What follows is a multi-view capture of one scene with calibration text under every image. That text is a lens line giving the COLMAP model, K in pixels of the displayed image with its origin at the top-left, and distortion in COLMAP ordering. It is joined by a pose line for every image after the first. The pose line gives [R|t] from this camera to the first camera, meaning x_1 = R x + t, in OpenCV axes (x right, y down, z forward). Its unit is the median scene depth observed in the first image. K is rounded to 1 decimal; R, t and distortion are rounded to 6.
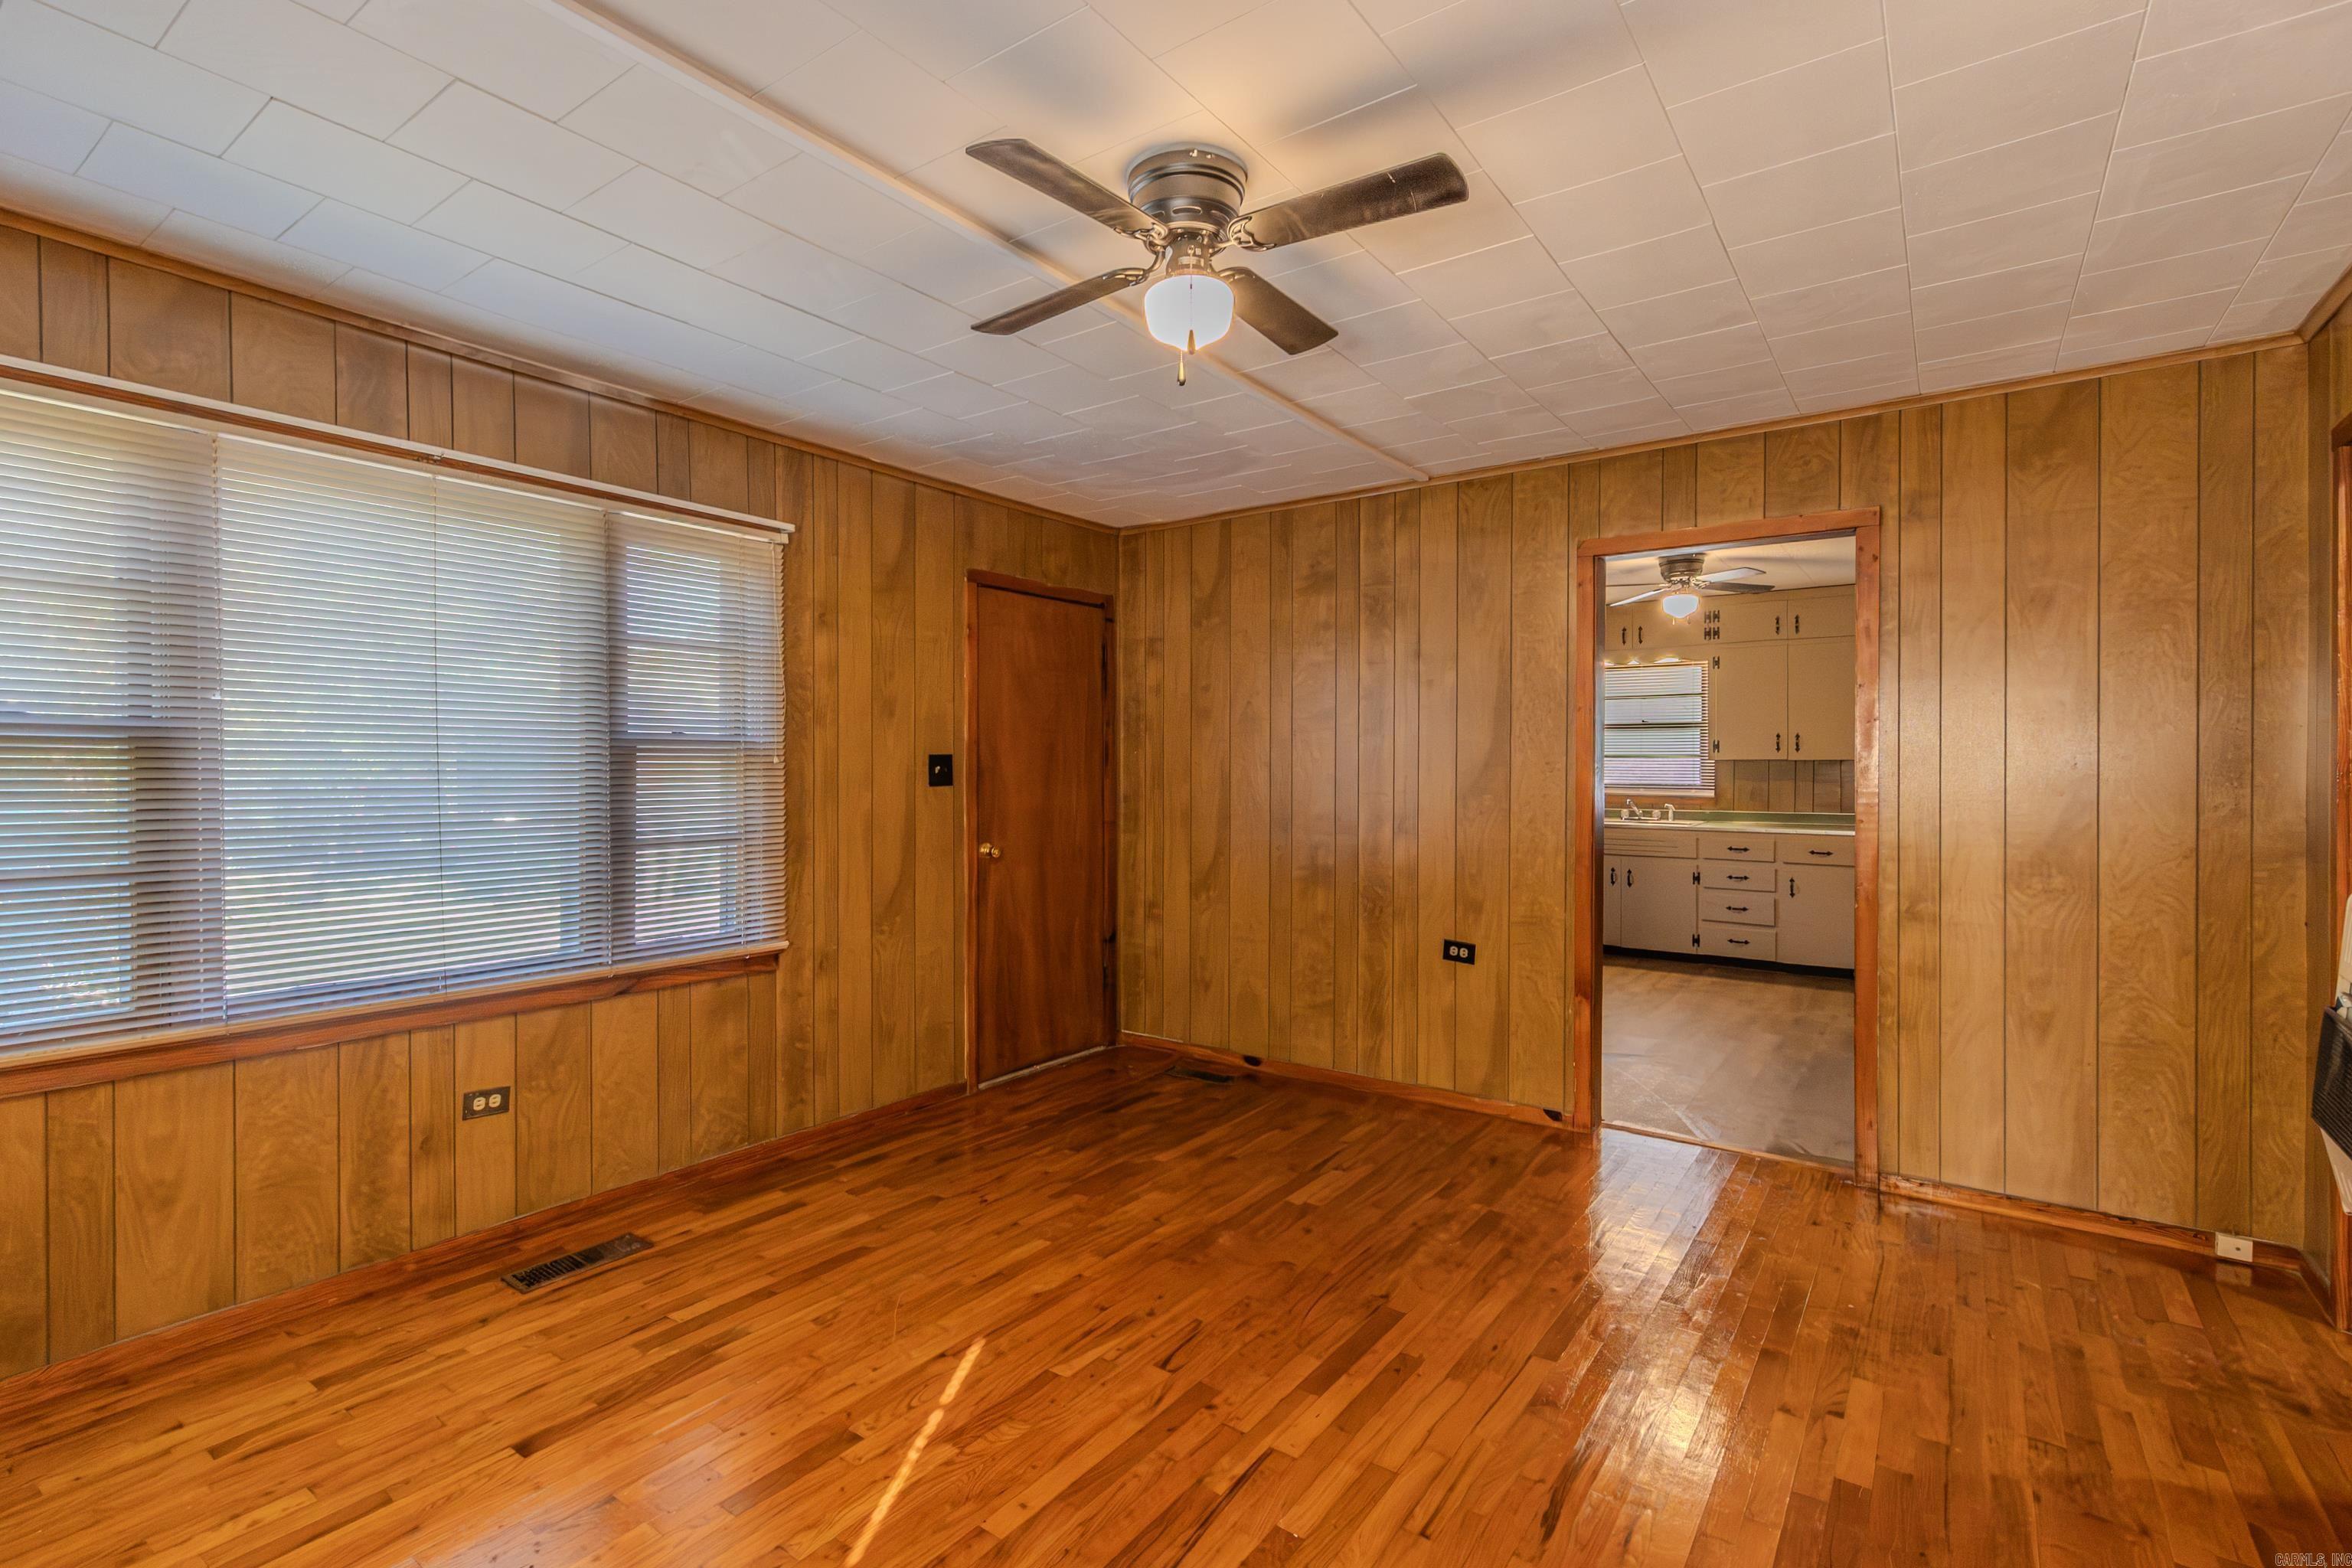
lens RADIAL K [[1080.1, 0, 1156.7], [0, 1080.1, 777.9], [0, 0, 1]] dist [0.006377, 0.000046]
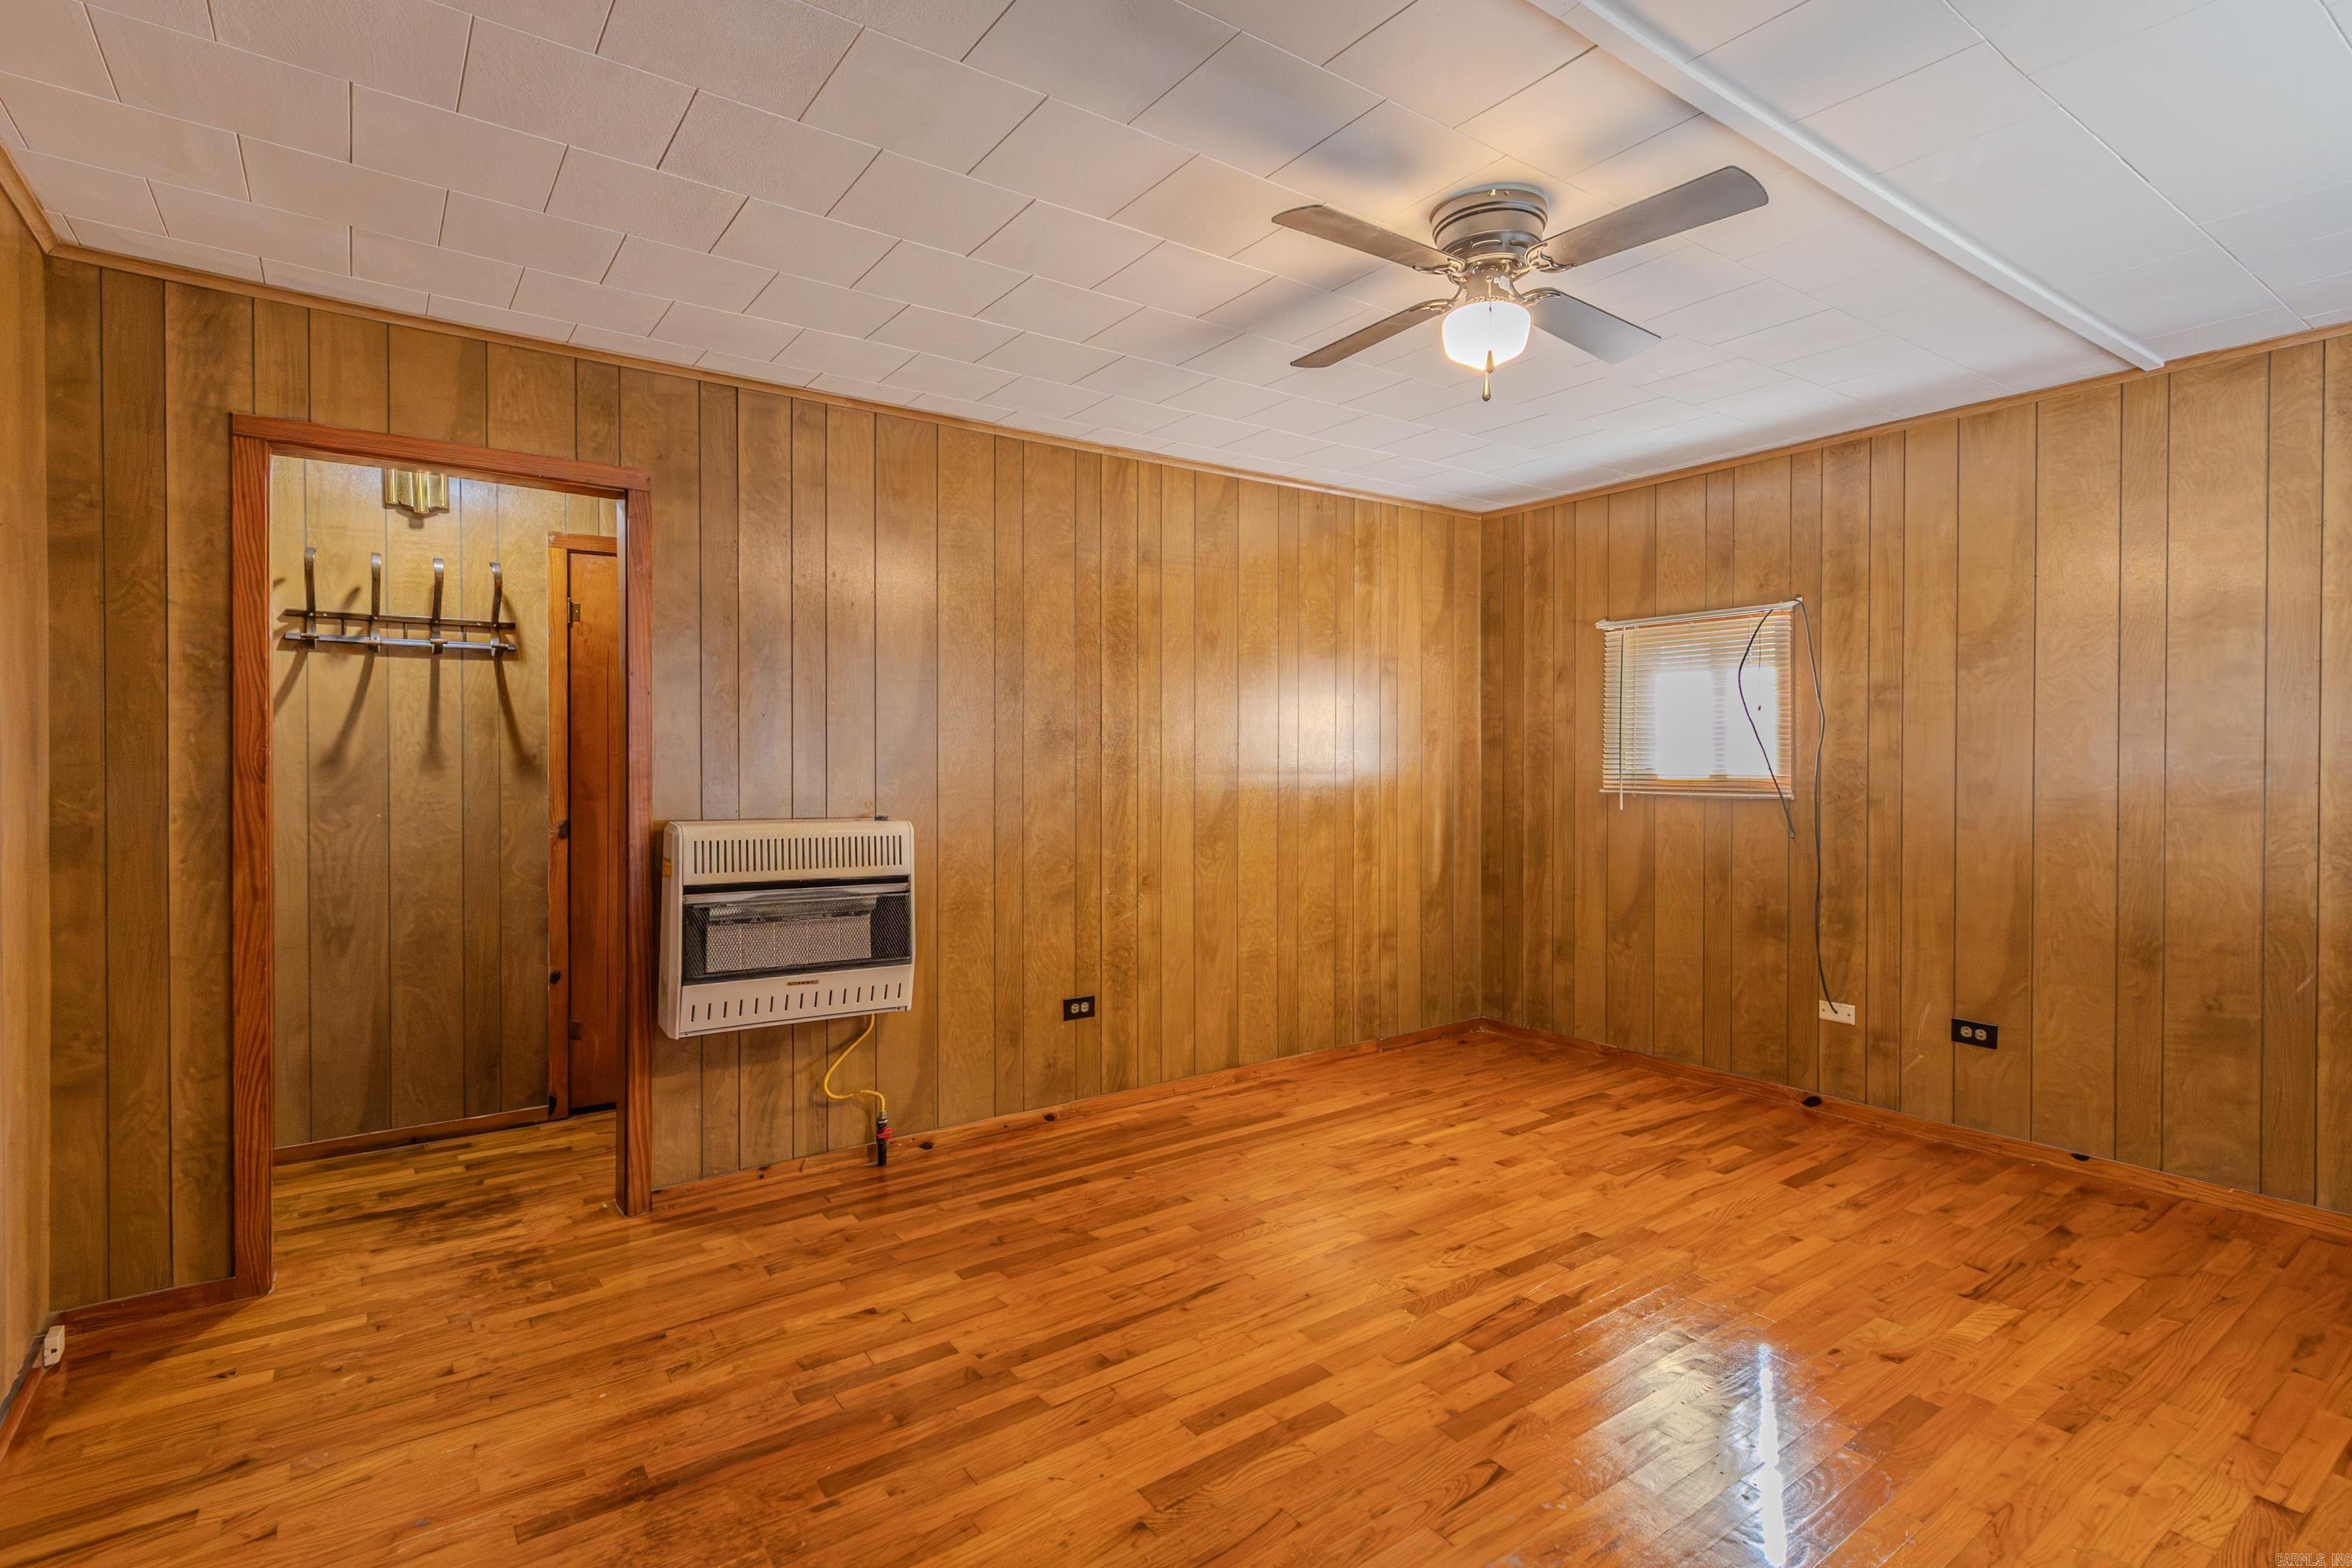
lens RADIAL K [[1089.5, 0, 1053.0], [0, 1089.5, 763.6], [0, 0, 1]] dist [0.002509, -0.000352]
pose [[-0.910719, -0.004024, 0.413006, -0.018770], [0.005224, 0.999760, 0.021261, -0.014138], [-0.412993, 0.021520, -0.910480, 1.423214]]
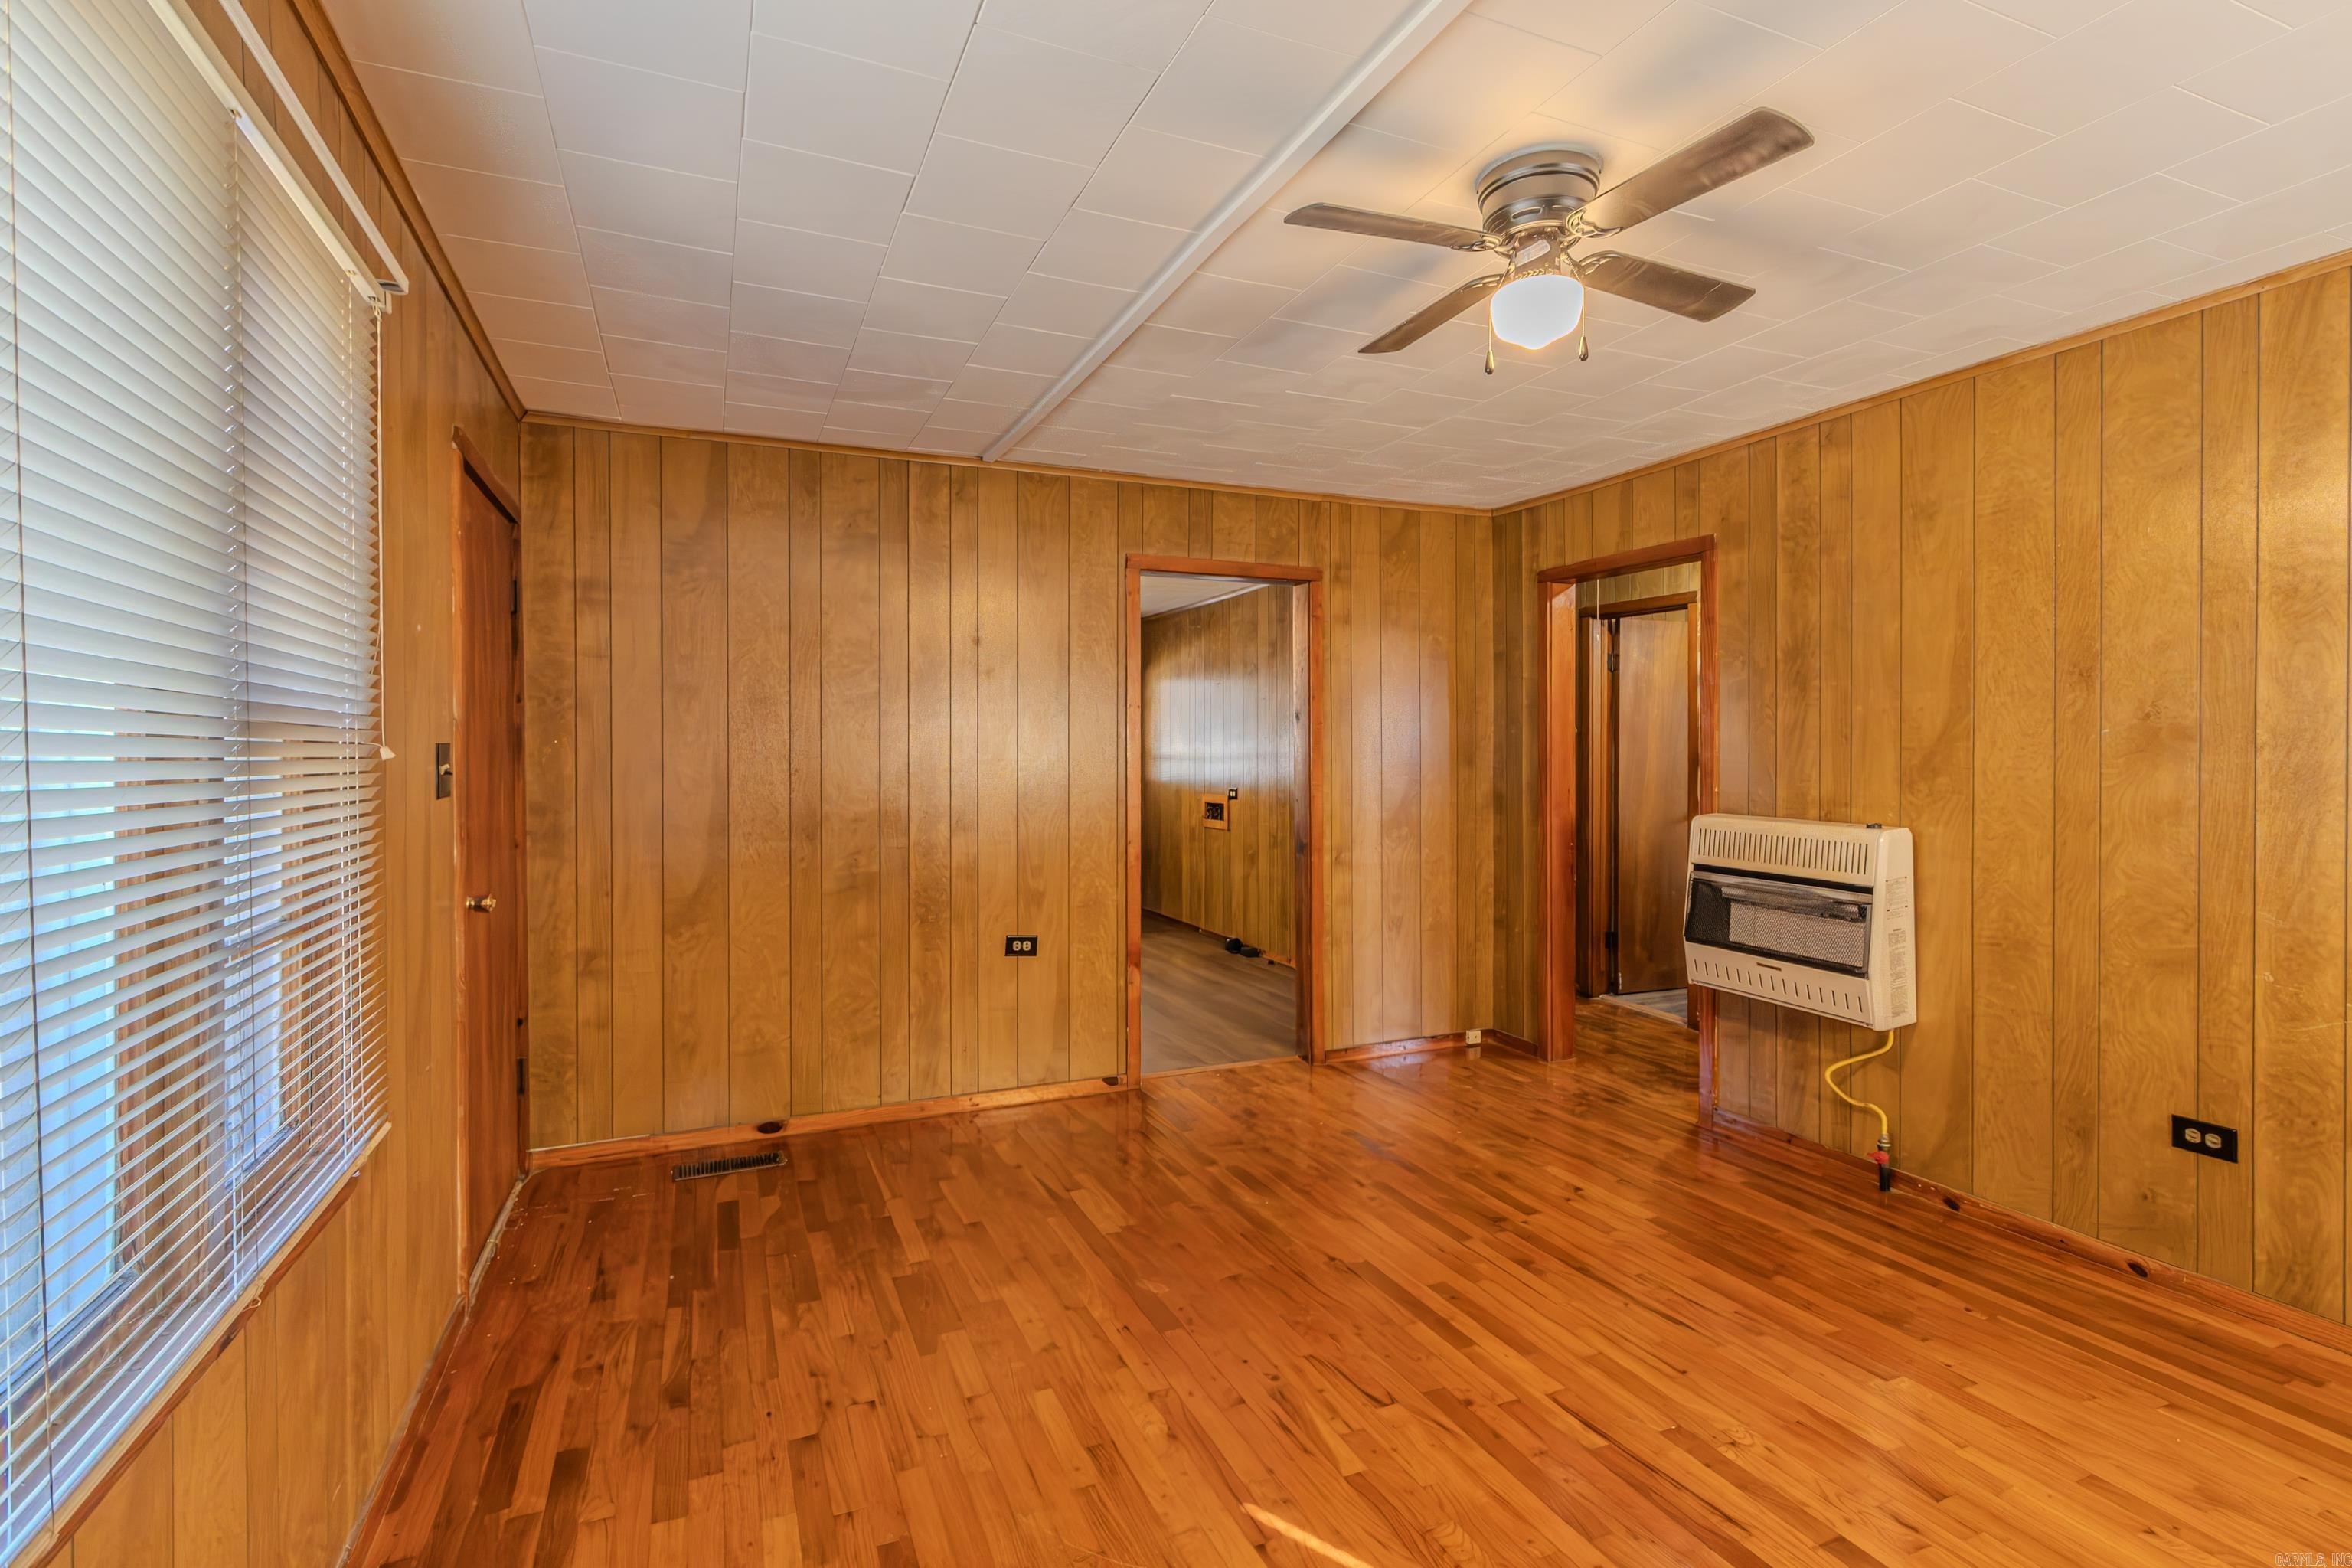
lens RADIAL K [[1048.5, 0, 1212.7], [0, 1048.5, 762.4], [0, 0, 1]] dist [0.001481, -0.000080]
pose [[0.519229, -0.007968, 0.854598, -0.628360], [0.013611, 0.999907, 0.001053, -0.007965], [-0.854526, 0.011085, 0.519290, 0.488069]]
